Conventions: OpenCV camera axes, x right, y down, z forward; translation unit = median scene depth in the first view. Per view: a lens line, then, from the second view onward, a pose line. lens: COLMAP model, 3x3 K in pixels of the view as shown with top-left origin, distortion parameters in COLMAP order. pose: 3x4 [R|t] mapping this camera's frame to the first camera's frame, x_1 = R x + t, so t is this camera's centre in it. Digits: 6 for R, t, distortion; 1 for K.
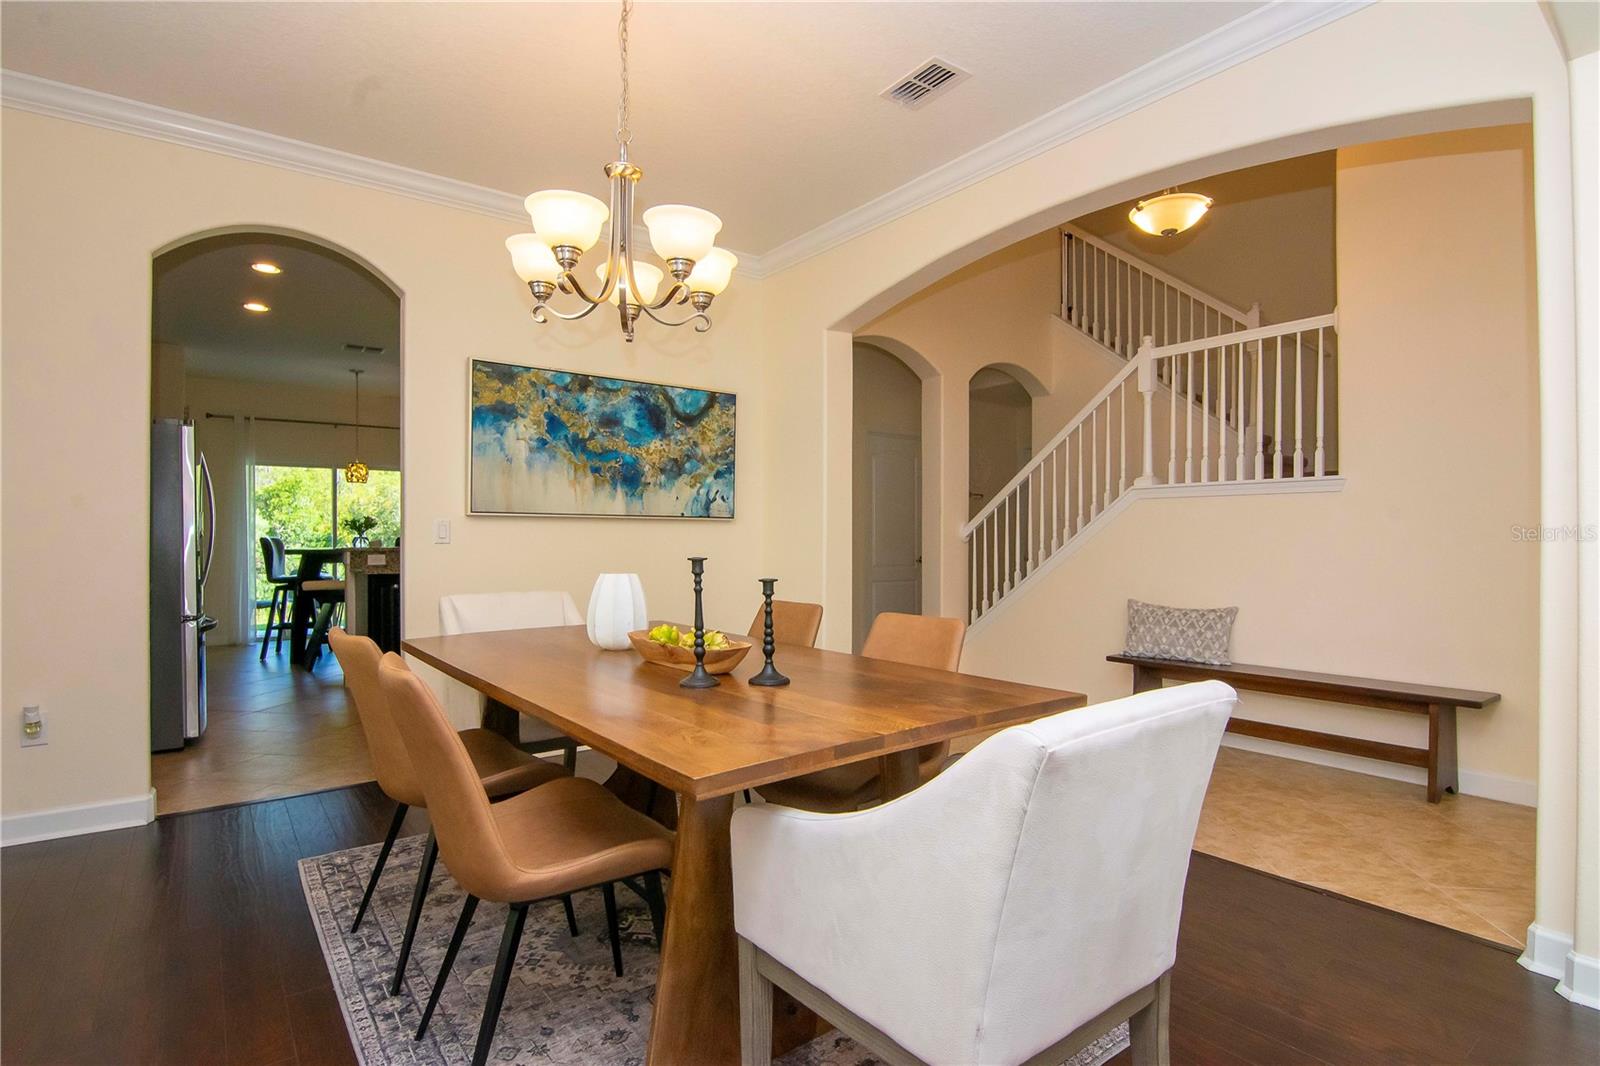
lens RADIAL K [[789.6, 0, 800.0], [0, 789.6, 533.0], [0, 0, 1]] dist [-0.014616, -0.005393]
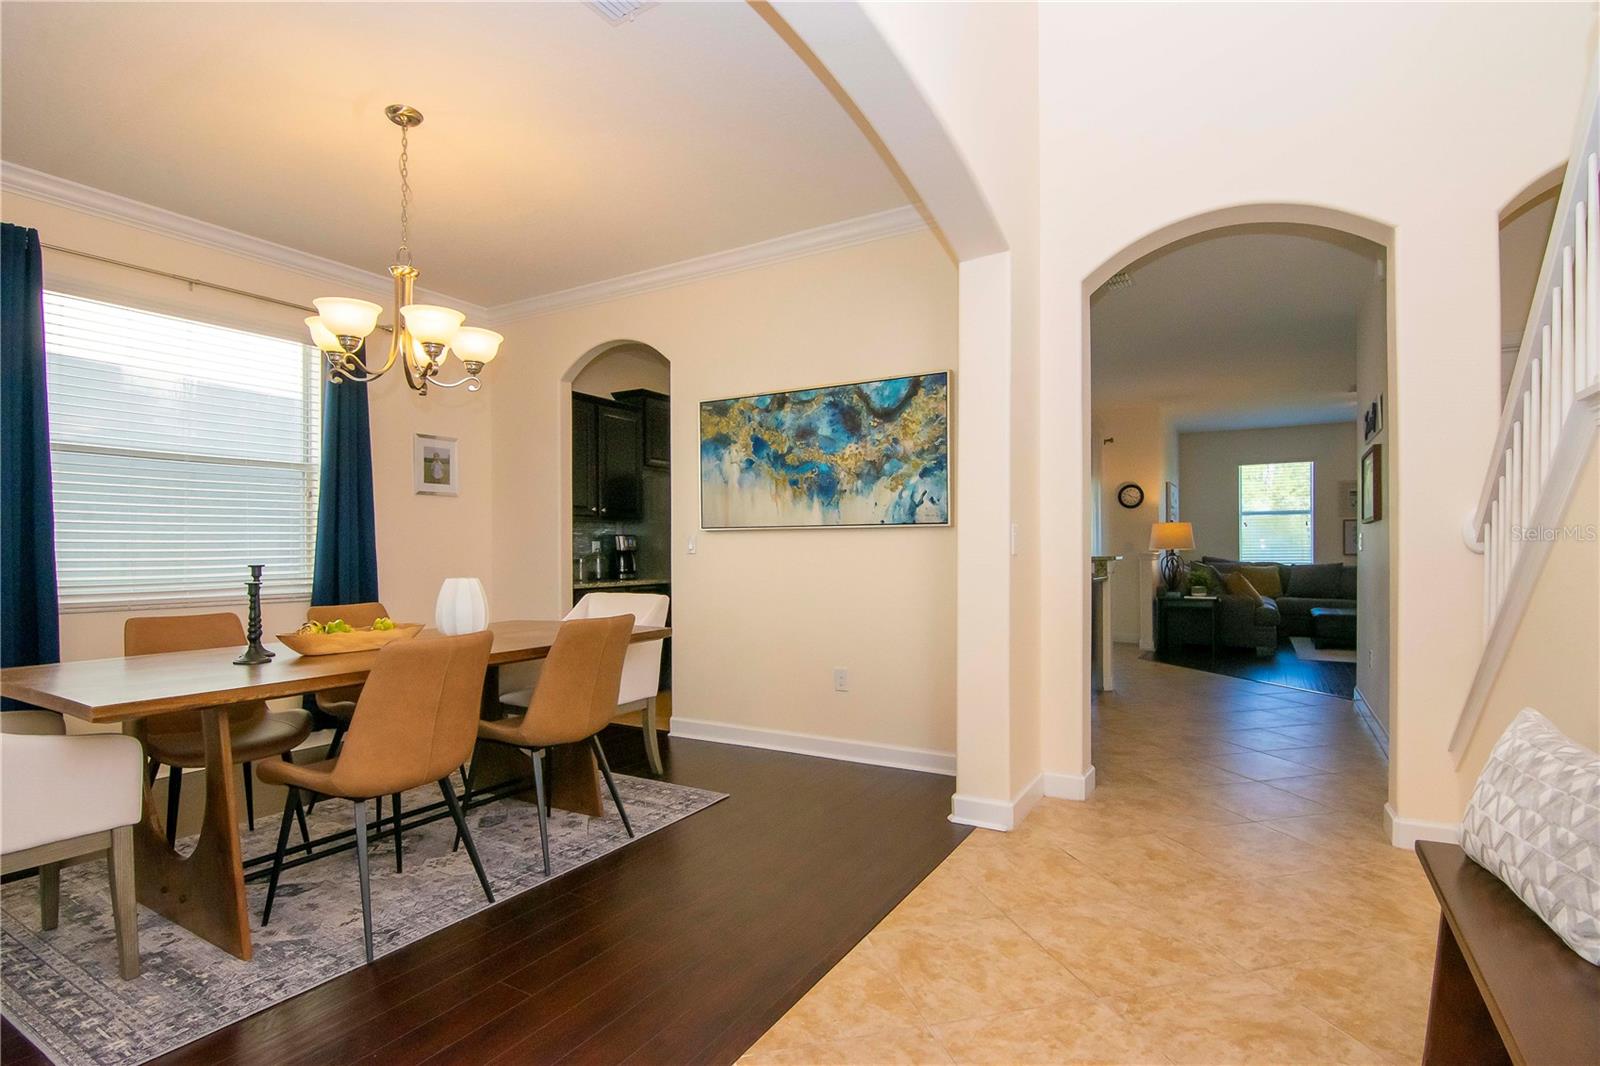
lens RADIAL K [[789.6, 0, 800.0], [0, 789.6, 533.0], [0, 0, 1]] dist [-0.014616, -0.005393]
pose [[0.379673, -0.025437, -0.924771, 0.670357], [0.012657, 0.999671, -0.022301, 0.008173], [0.925034, -0.003238, 0.379870, 0.599908]]
